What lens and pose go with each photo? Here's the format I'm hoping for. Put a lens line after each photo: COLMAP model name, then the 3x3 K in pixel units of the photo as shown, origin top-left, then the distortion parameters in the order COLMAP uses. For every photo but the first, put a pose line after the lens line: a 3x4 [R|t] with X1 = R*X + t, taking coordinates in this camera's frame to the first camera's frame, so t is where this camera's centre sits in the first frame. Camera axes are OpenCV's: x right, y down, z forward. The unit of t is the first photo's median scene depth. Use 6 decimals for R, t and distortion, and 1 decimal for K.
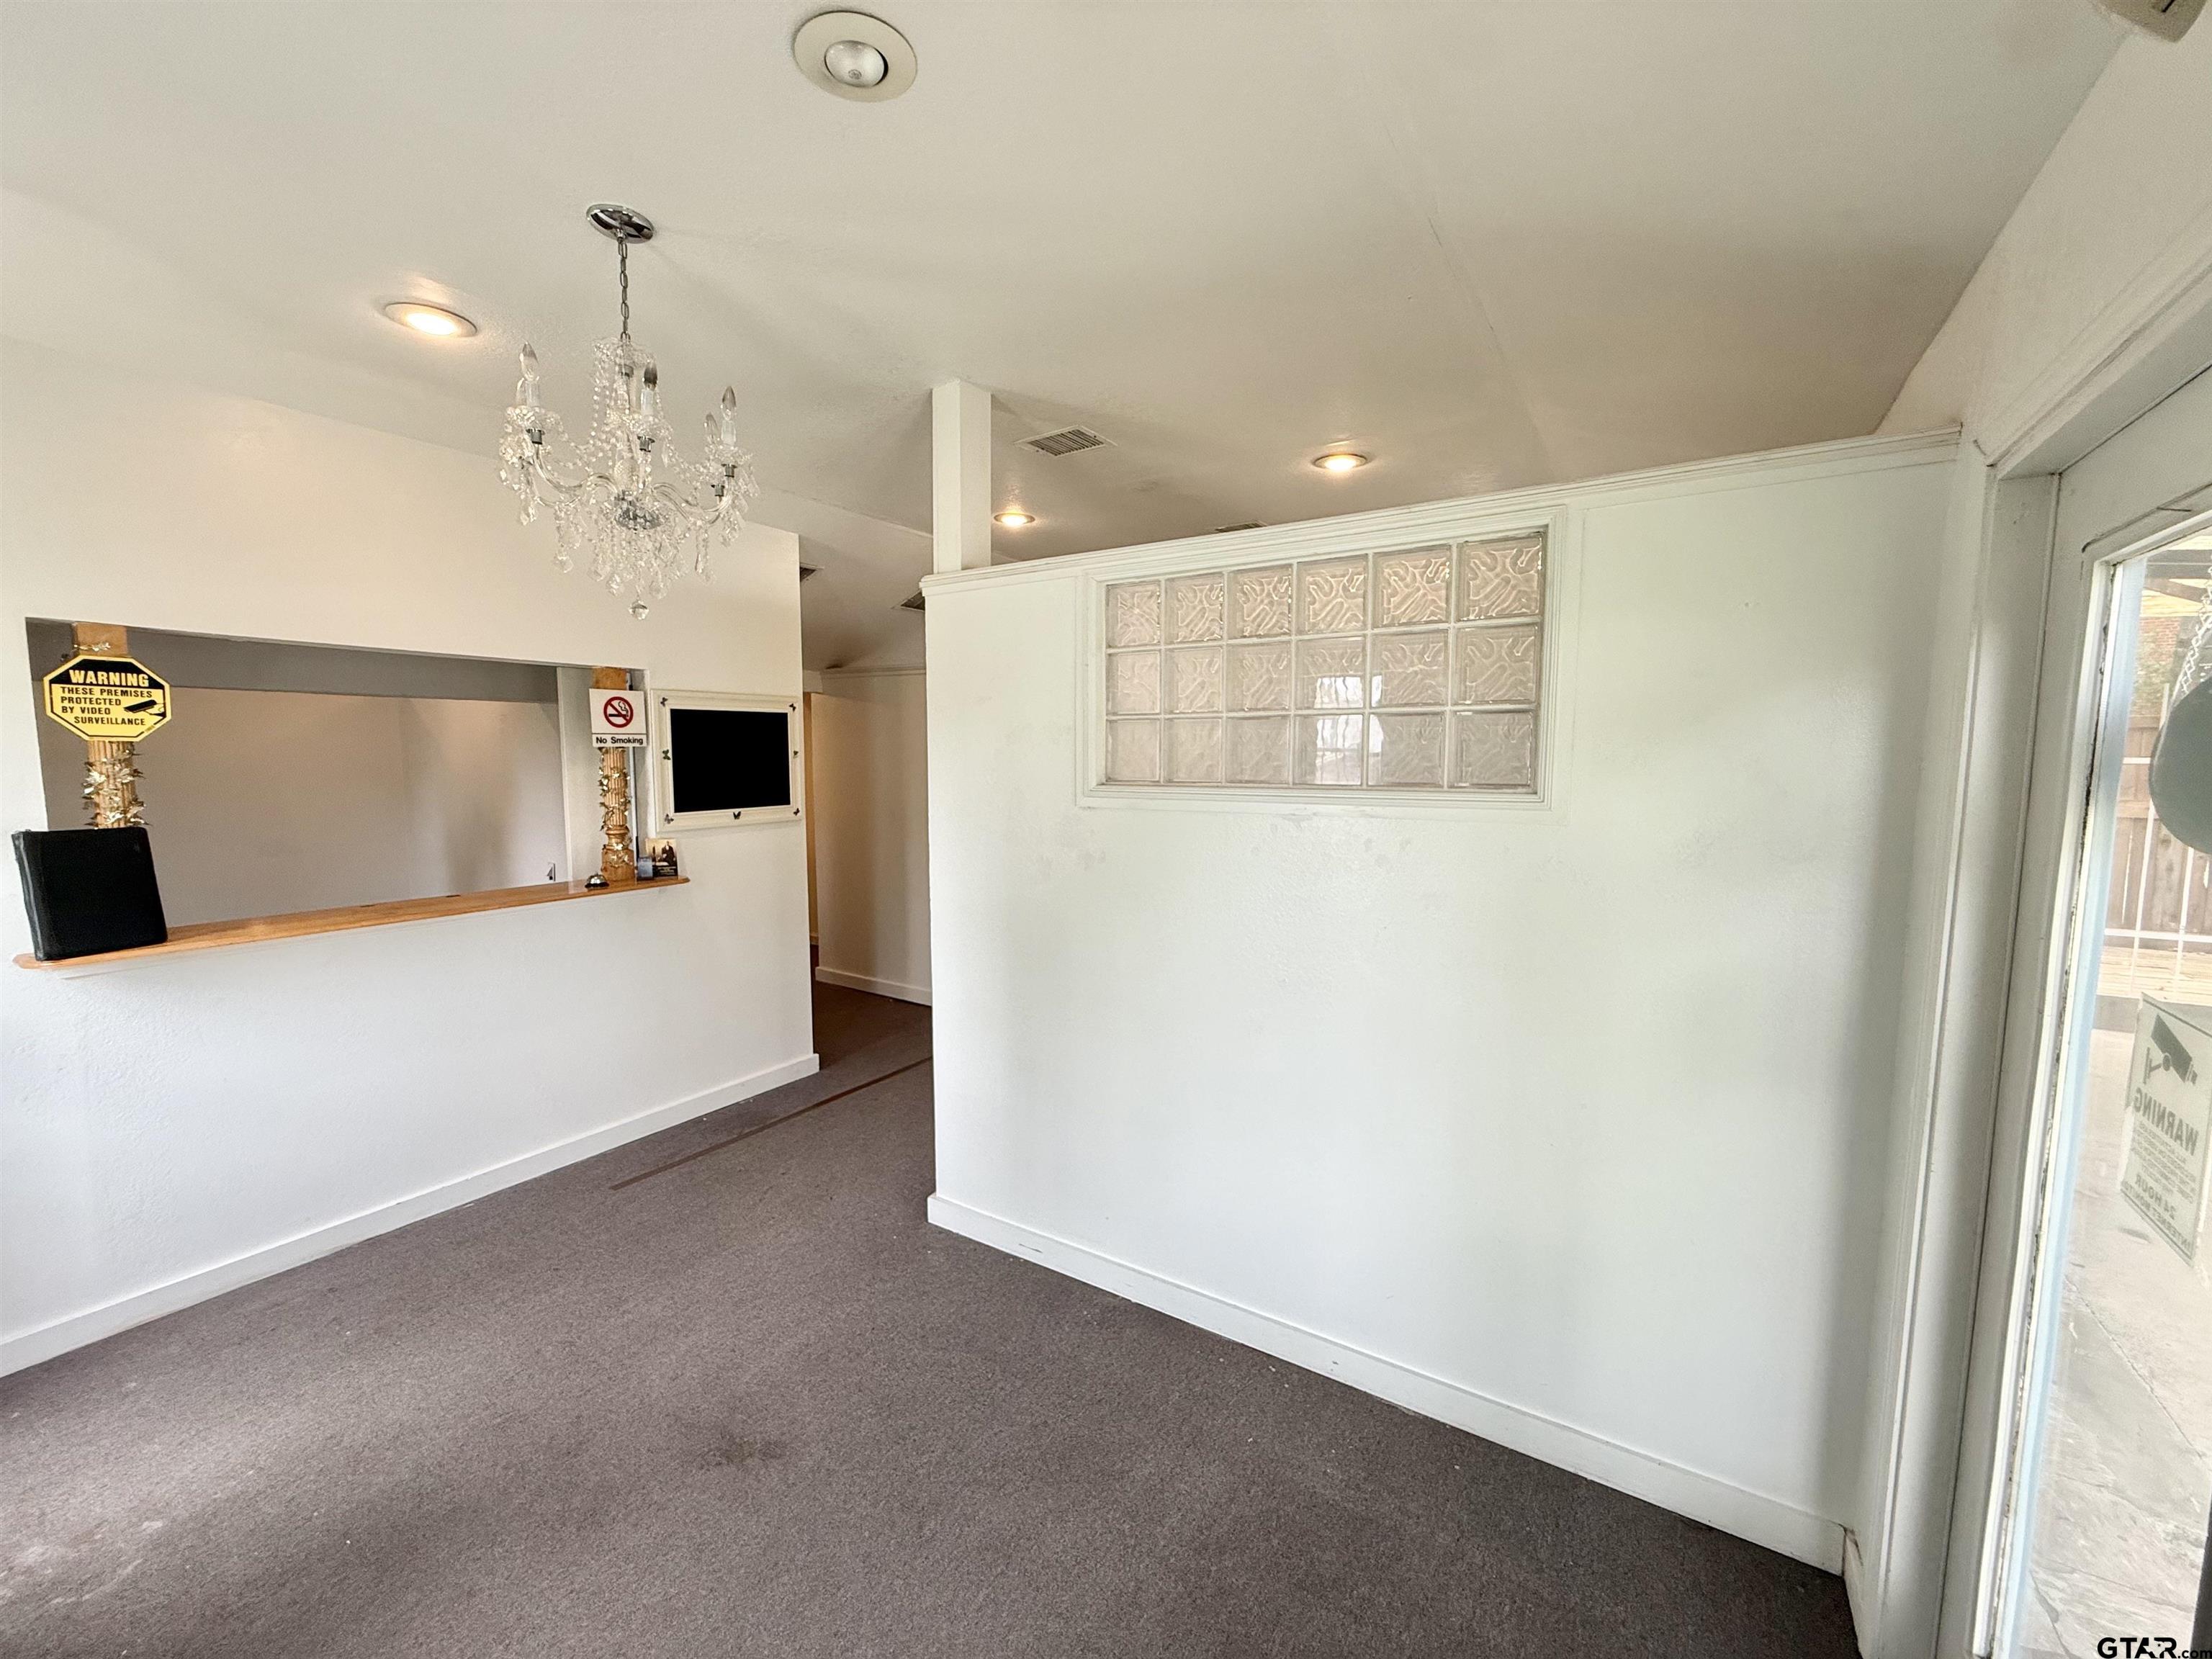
lens RADIAL K [[883.3, 0, 1110.2], [0, 883.3, 832.0], [0, 0, 1]] dist [-0.000948, -0.000601]
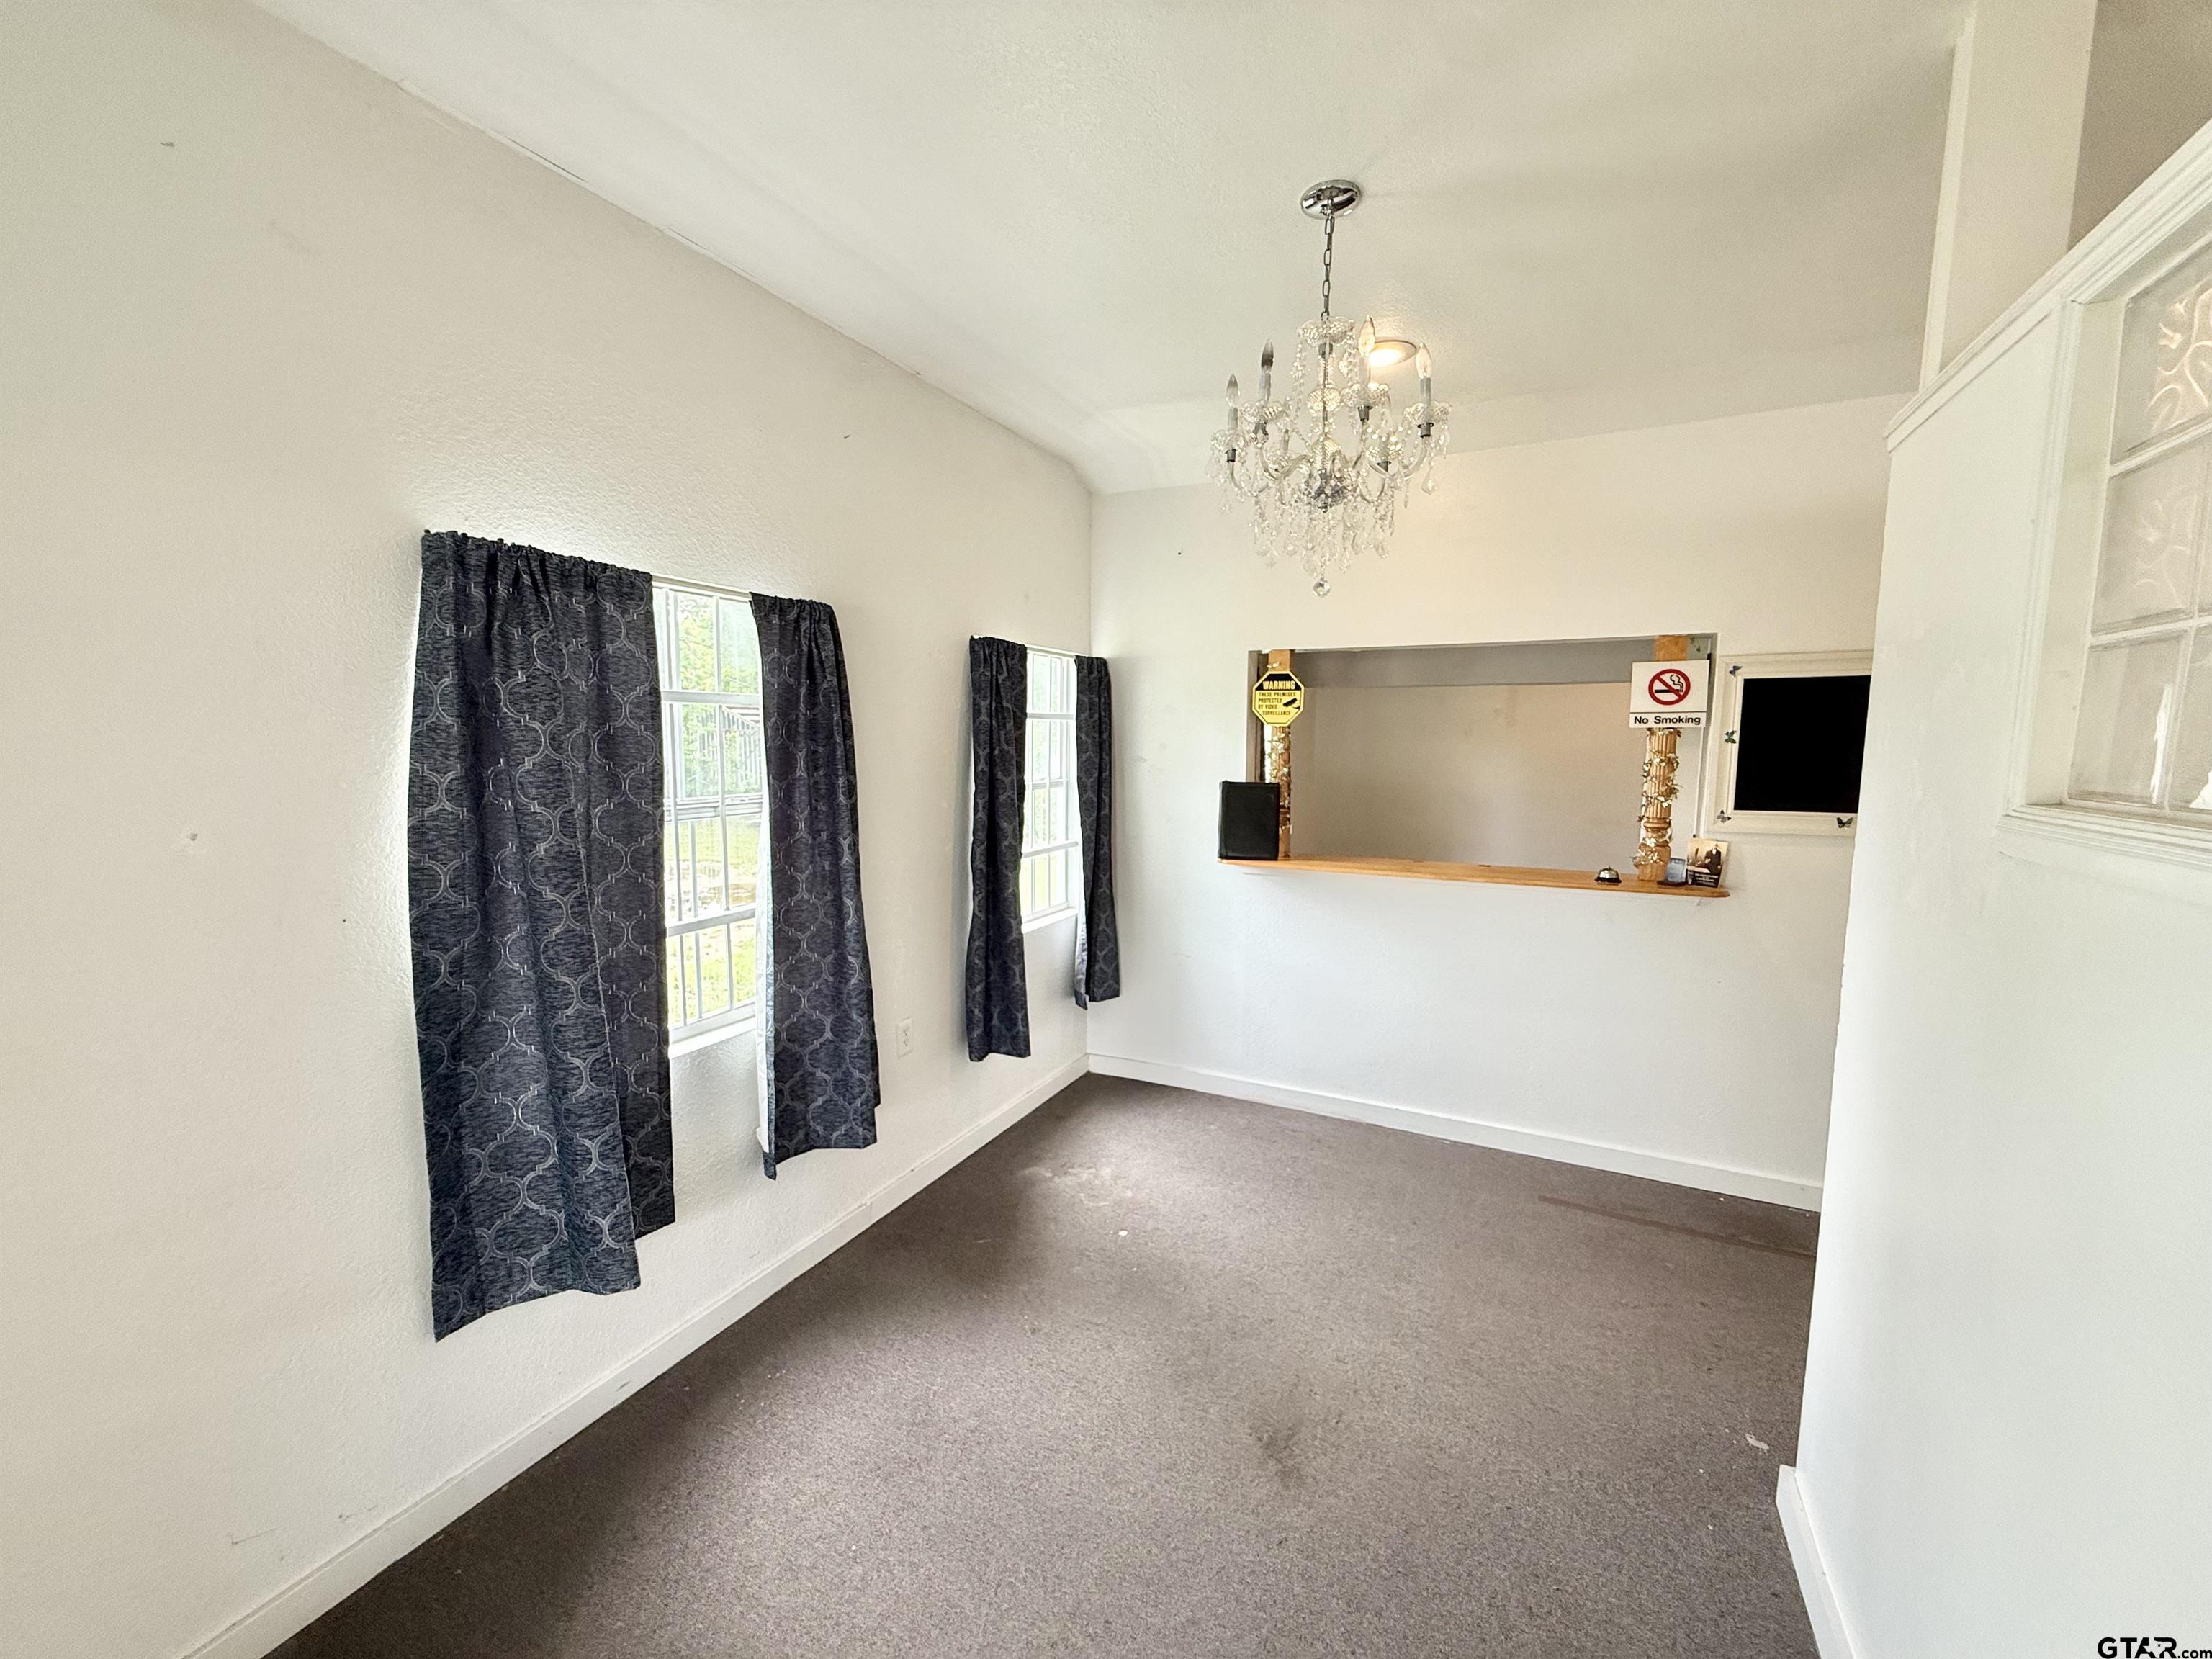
lens RADIAL K [[883.3, 0, 1099.4], [0, 883.3, 834.3], [0, 0, 1]] dist [-0.000948, -0.000601]
pose [[0.087991, 0.110192, -0.990008, 0.270446], [-0.092366, 0.990483, 0.102035, -0.031054], [0.991830, 0.082465, 0.097332, 0.389586]]
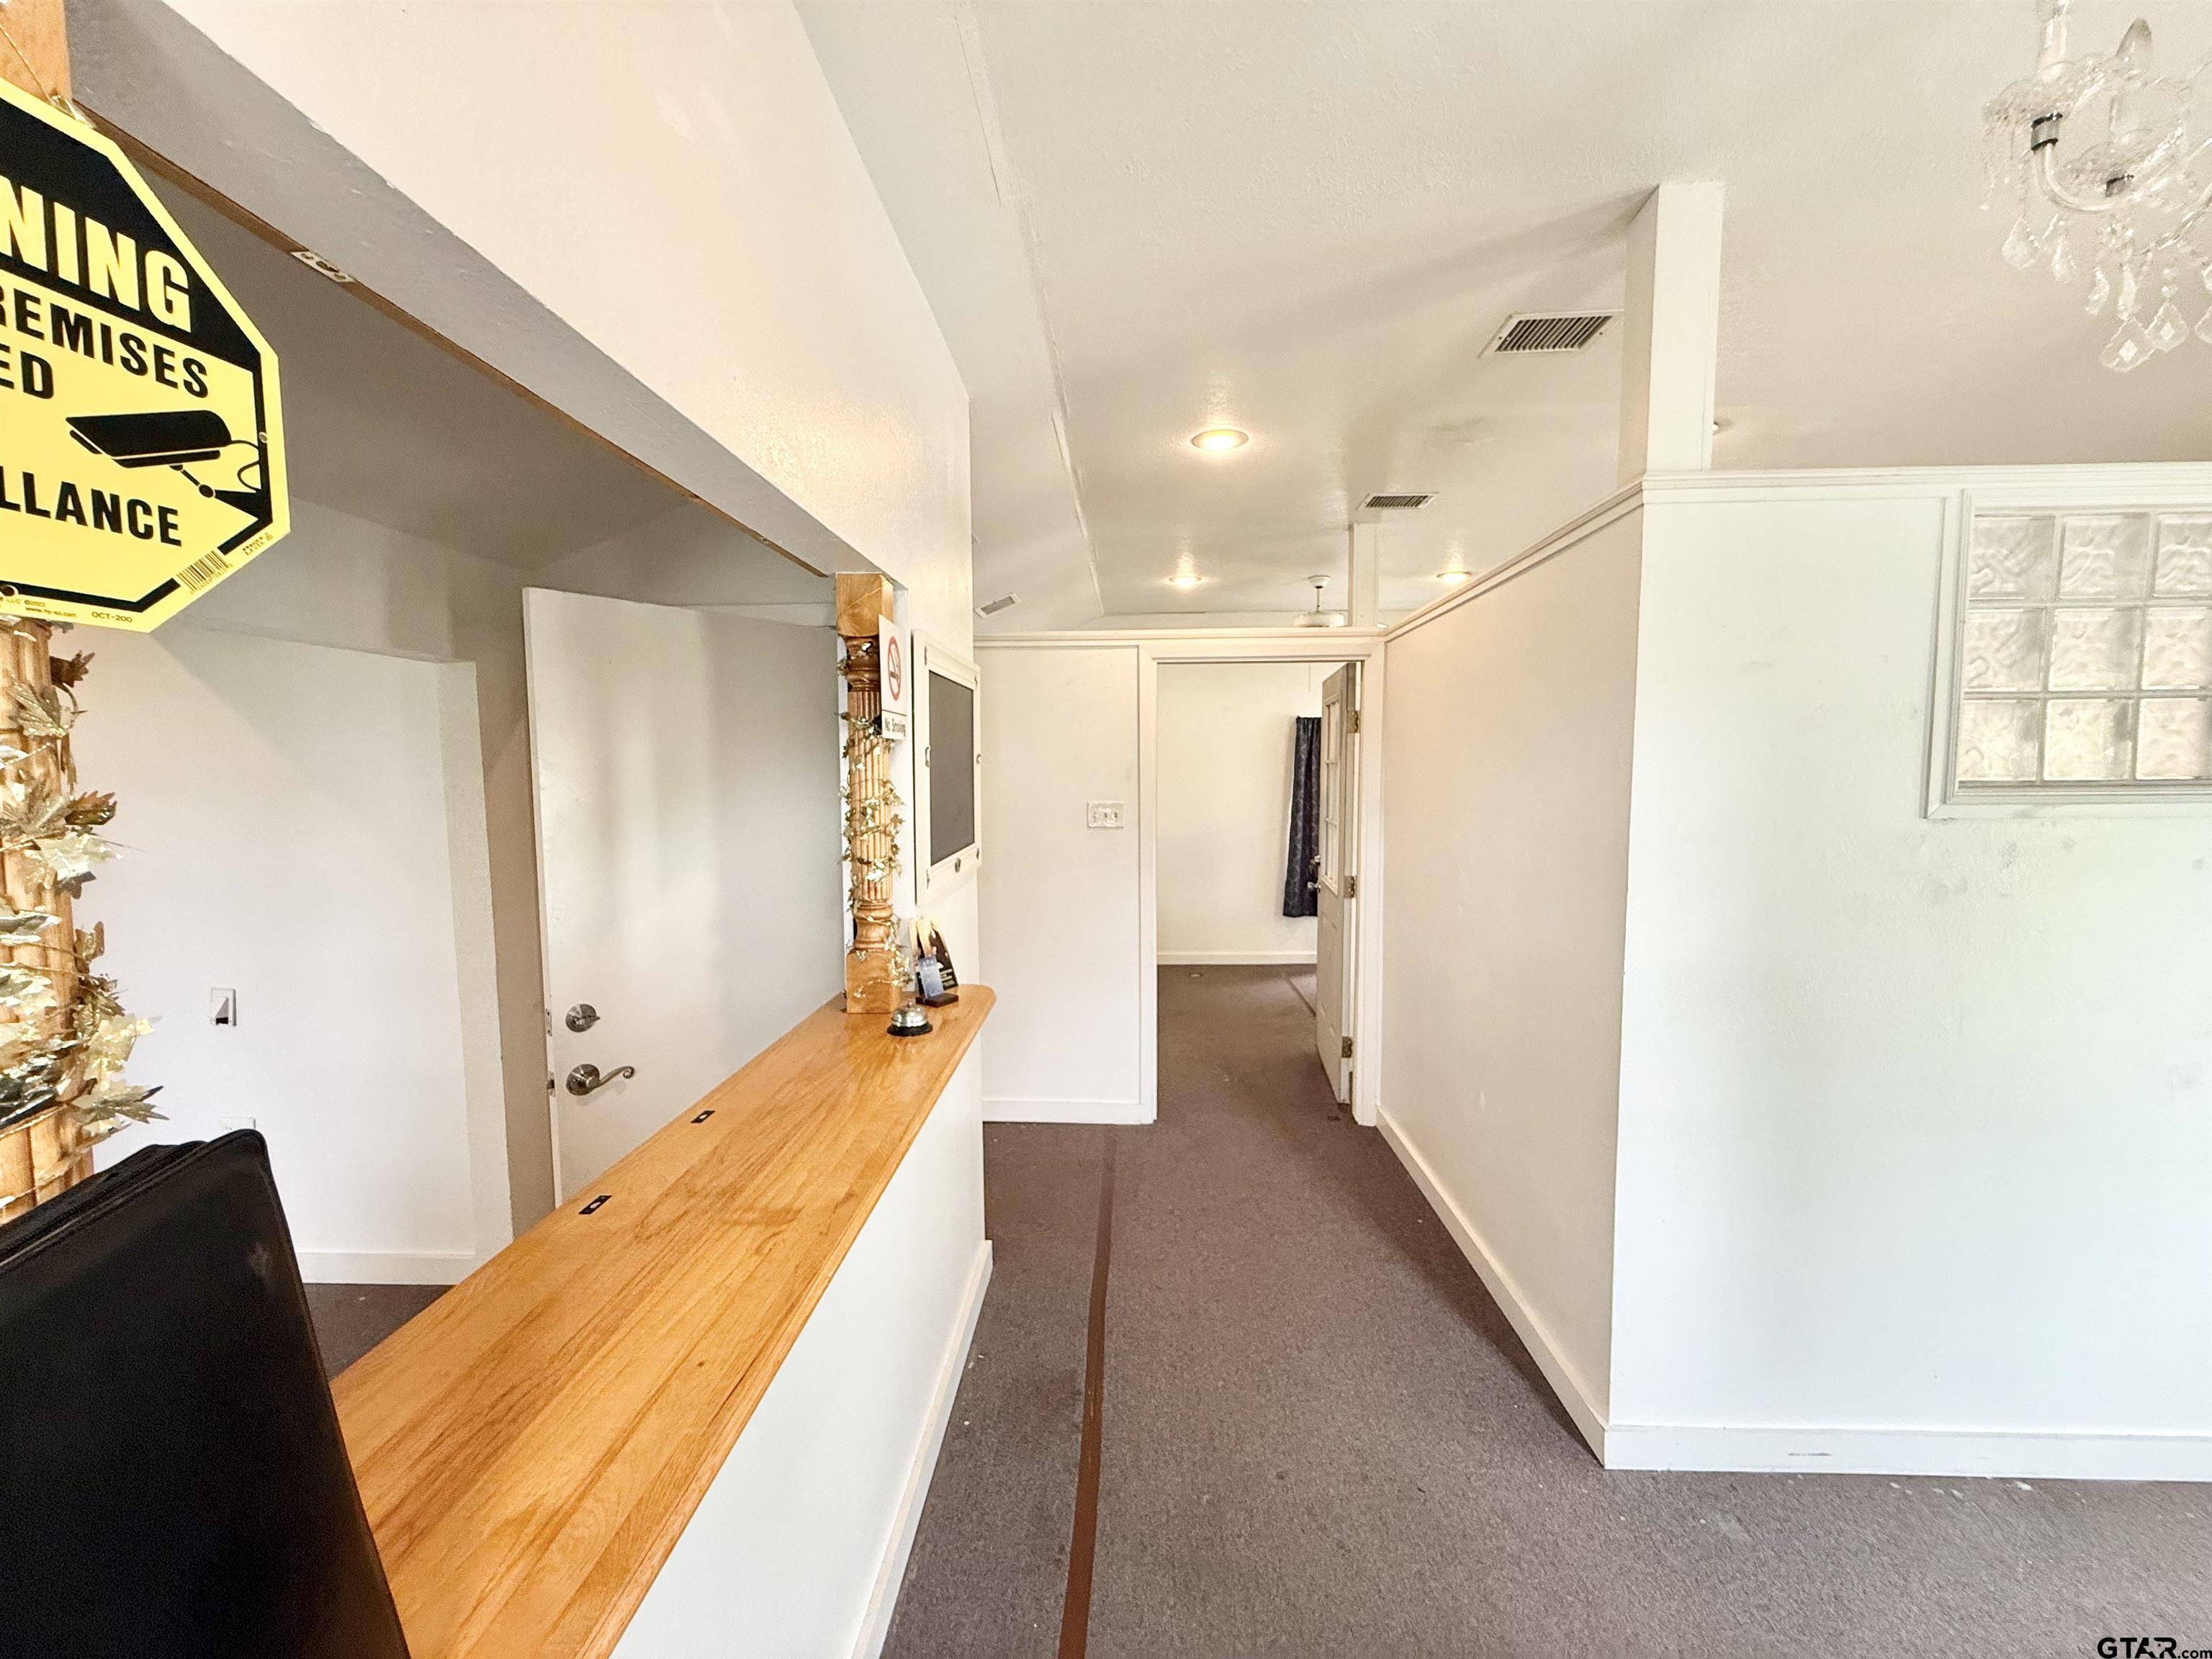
lens RADIAL K [[883.3, 0, 1104.0], [0, 883.3, 834.7], [0, 0, 1]] dist [-0.000948, -0.000601]
pose [[0.865417, -0.046433, 0.498896, -0.726999], [0.054398, 0.998518, -0.001429, -0.037691], [-0.498091, 0.028376, 0.866661, 0.536311]]
